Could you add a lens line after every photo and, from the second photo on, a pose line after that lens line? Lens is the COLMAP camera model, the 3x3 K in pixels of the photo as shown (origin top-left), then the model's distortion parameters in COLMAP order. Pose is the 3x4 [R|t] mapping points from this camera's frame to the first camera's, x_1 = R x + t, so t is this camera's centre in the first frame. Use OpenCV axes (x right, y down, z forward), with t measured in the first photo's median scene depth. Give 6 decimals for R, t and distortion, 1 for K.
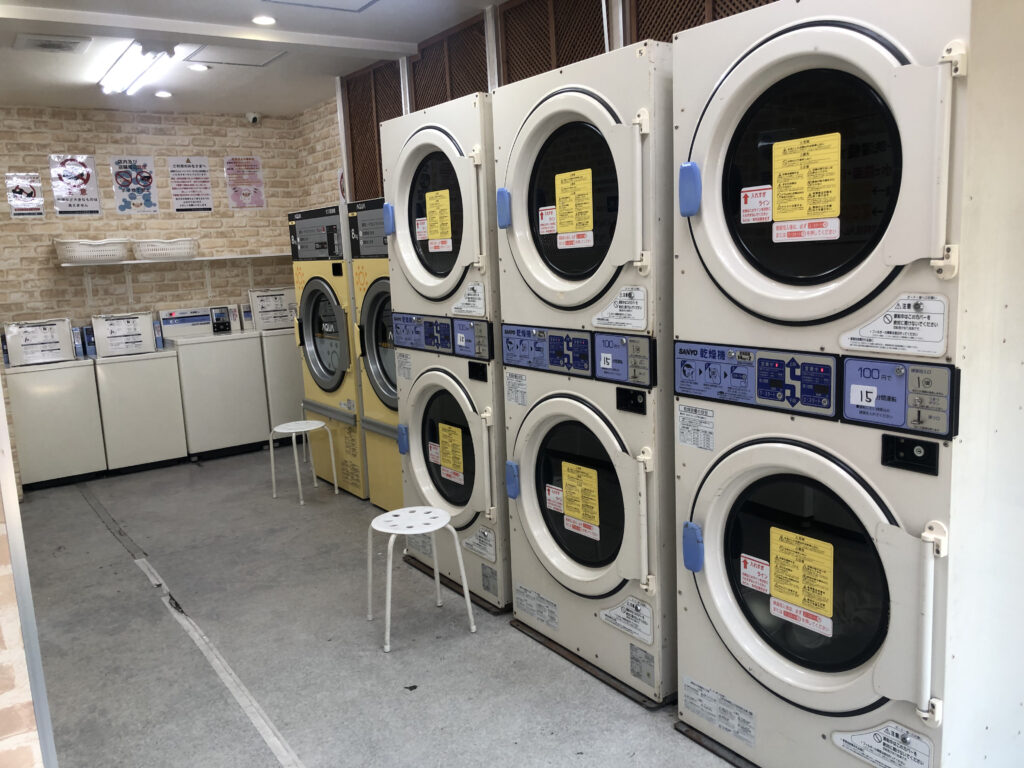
lens RADIAL K [[831.7, 0, 515.6], [0, 831.7, 382.4], [0, 0, 1]] dist [0.050075, -0.057466]
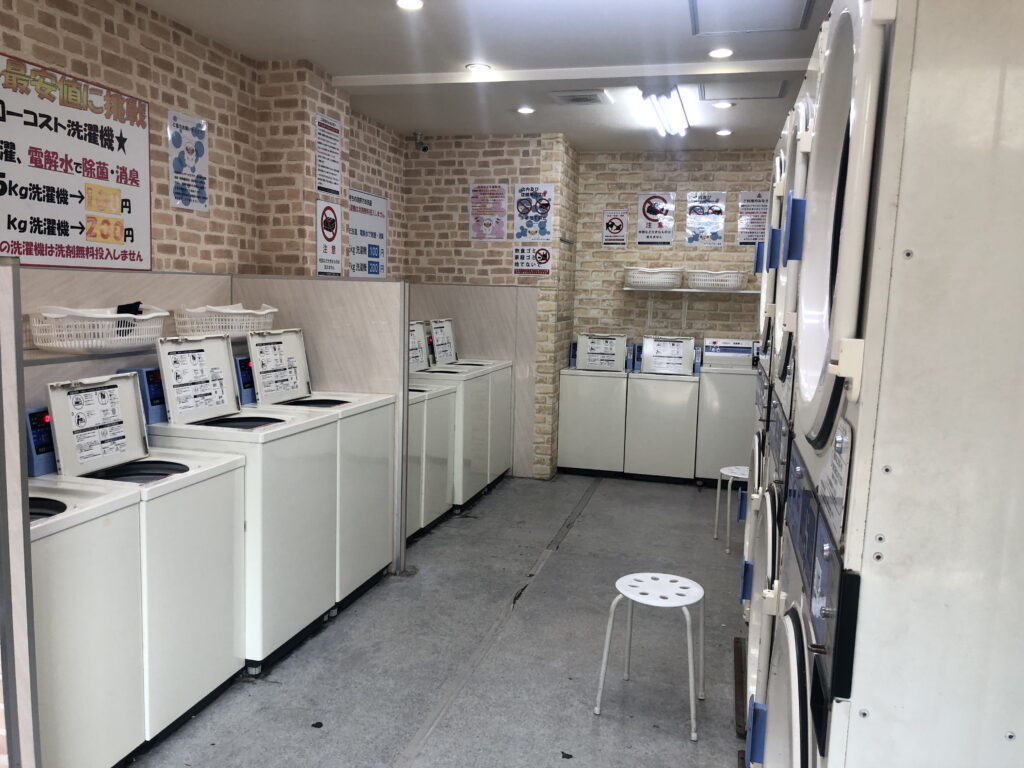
lens RADIAL K [[831.7, 0, 516.2], [0, 831.7, 389.6], [0, 0, 1]] dist [0.050075, -0.057466]
pose [[0.660459, 0.160662, -0.733472, 0.389104], [-0.183635, 0.981738, 0.049688, -0.060236], [0.728060, 0.101874, 0.677901, 0.245044]]
